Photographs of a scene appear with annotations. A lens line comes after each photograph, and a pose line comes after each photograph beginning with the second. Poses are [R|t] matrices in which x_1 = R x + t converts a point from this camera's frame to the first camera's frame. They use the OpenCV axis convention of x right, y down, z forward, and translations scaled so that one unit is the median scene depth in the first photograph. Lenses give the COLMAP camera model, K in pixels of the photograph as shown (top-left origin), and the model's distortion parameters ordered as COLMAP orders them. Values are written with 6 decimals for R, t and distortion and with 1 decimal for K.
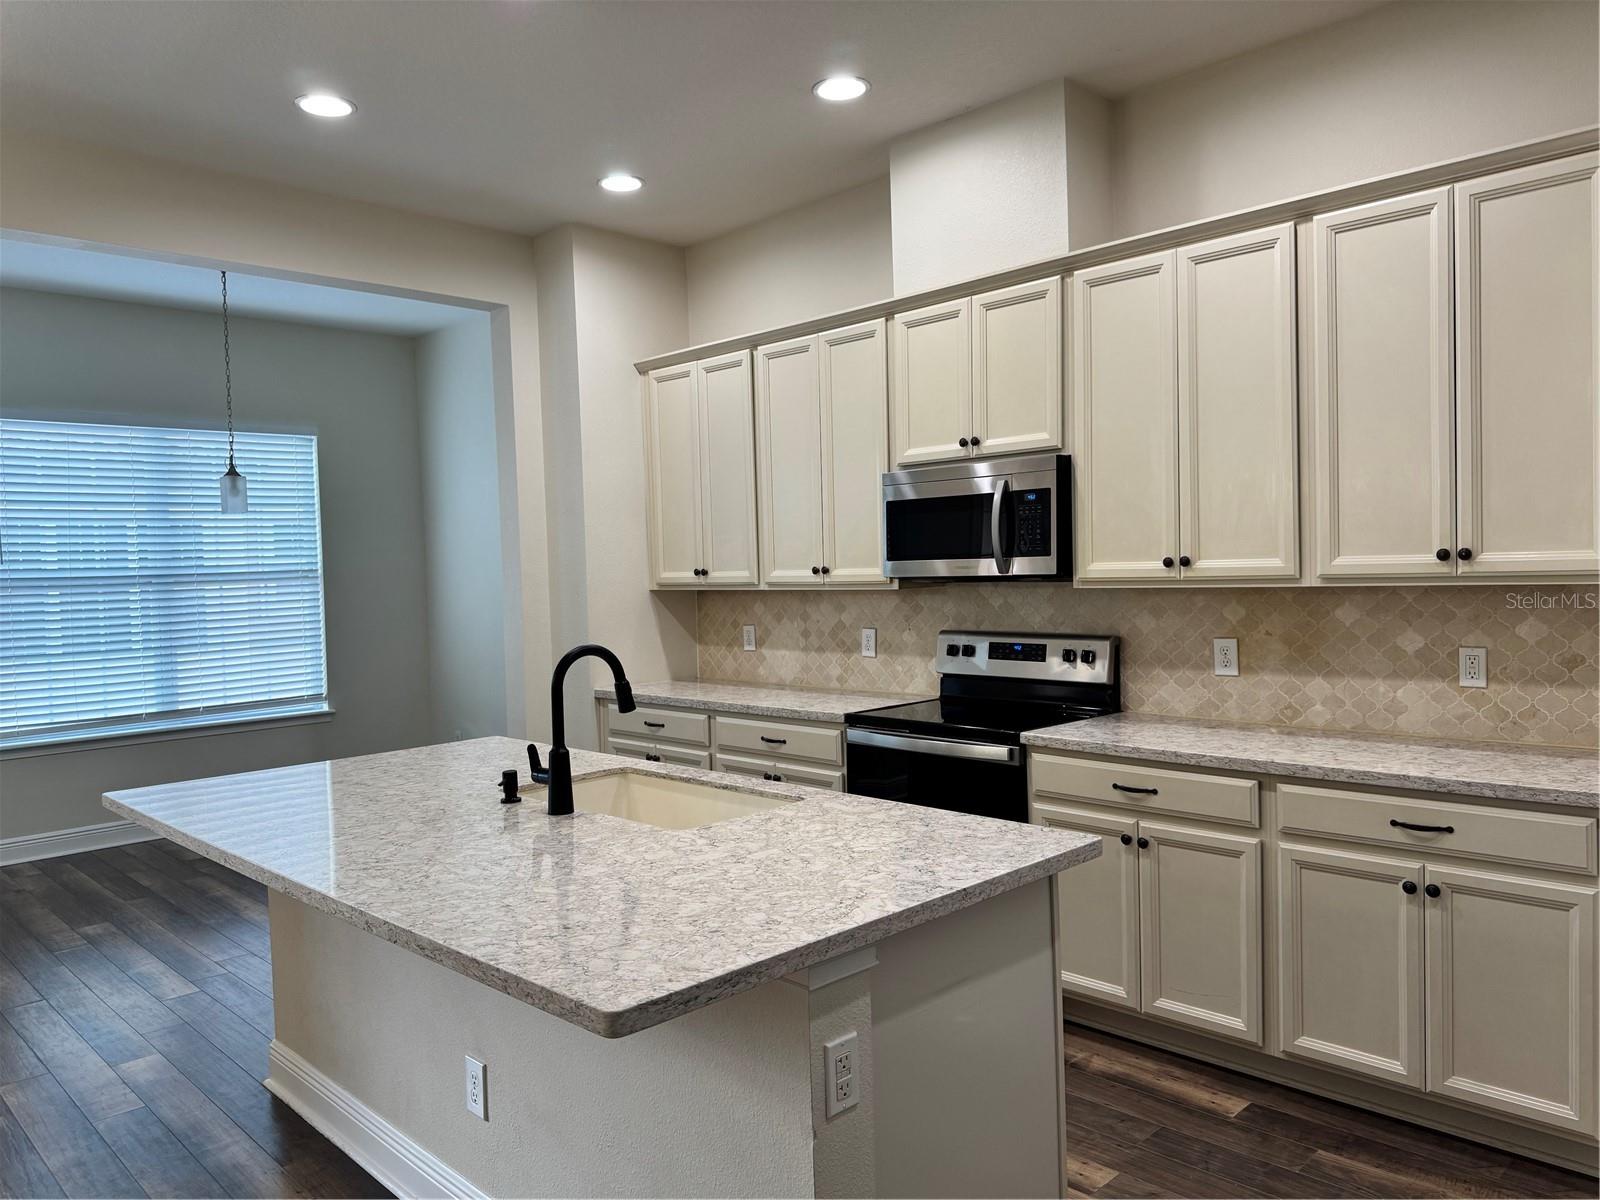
lens RADIAL K [[1142.5, 0, 788.5], [0, 1142.5, 610.0], [0, 0, 1]] dist [0.031844, -0.030455]
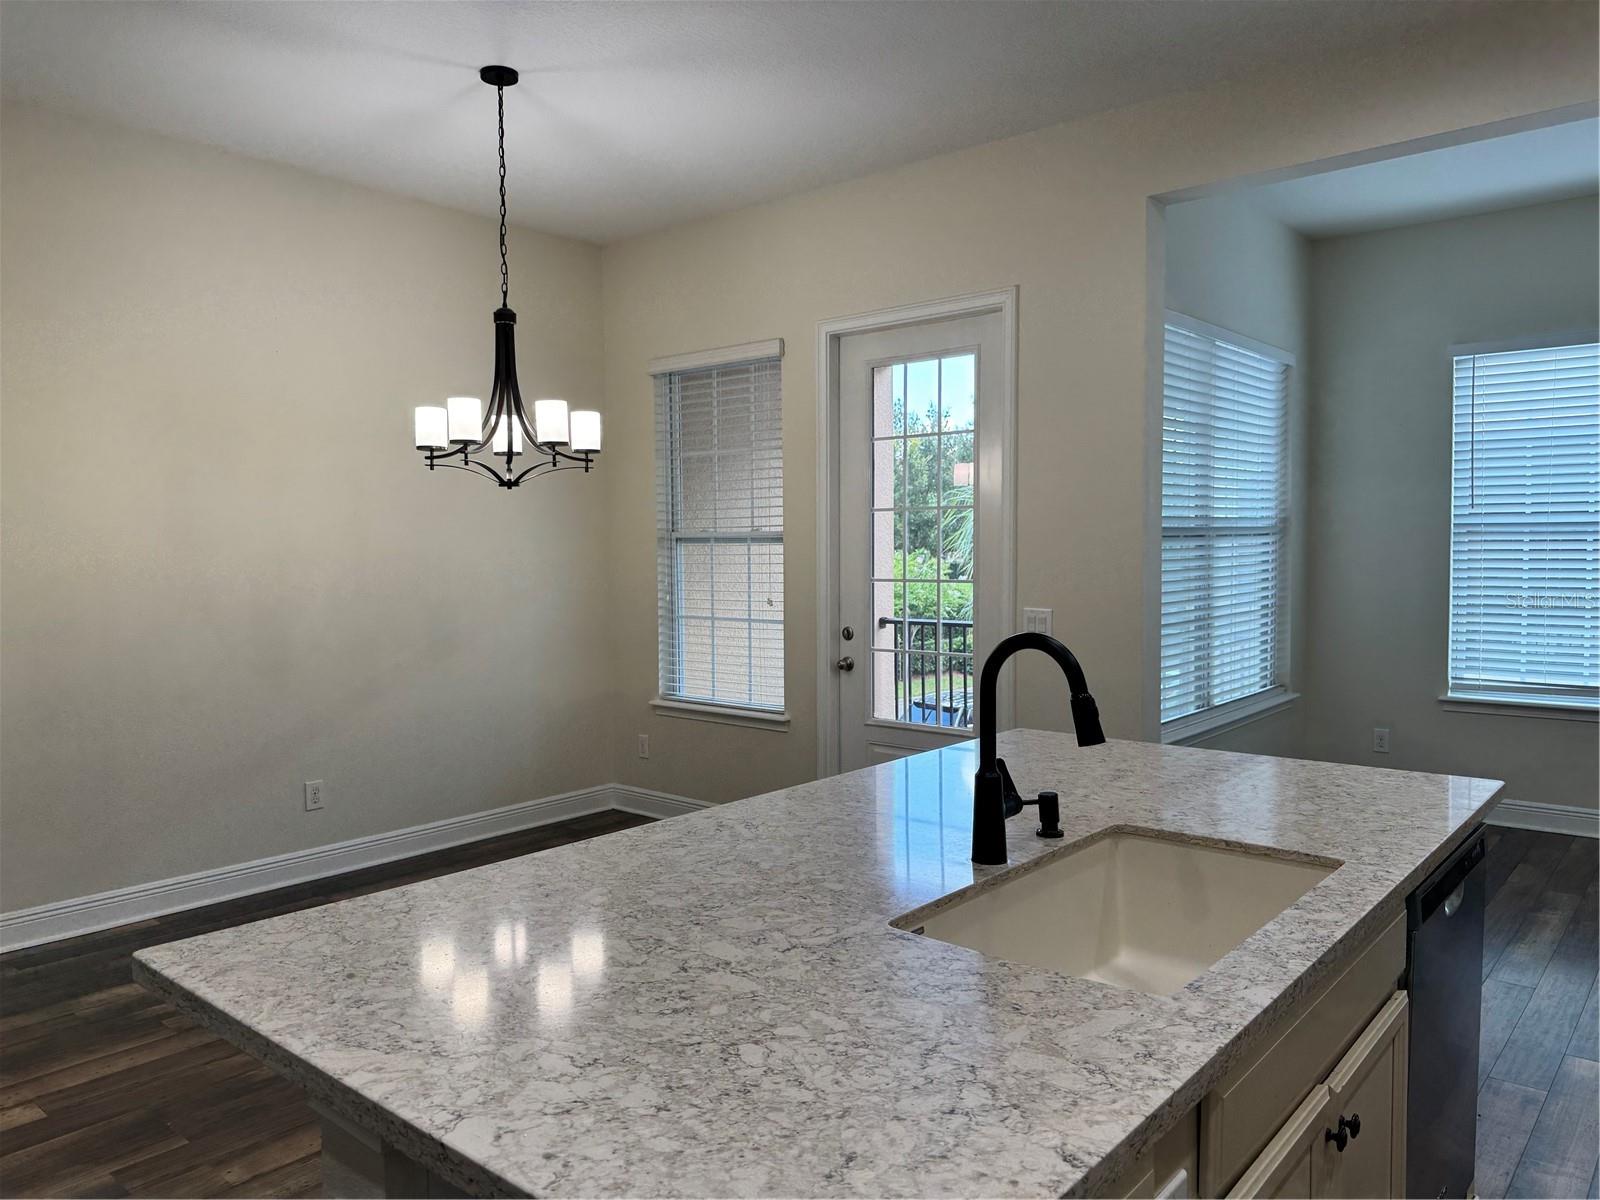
lens RADIAL K [[1142.5, 0, 788.5], [0, 1142.5, 601.1], [0, 0, 1]] dist [0.031844, -0.030455]
pose [[0.086852, 0.089900, -0.992157, 0.616080], [-0.034584, 0.995592, 0.087184, -0.055771], [0.995621, 0.026741, 0.089578, 1.006119]]
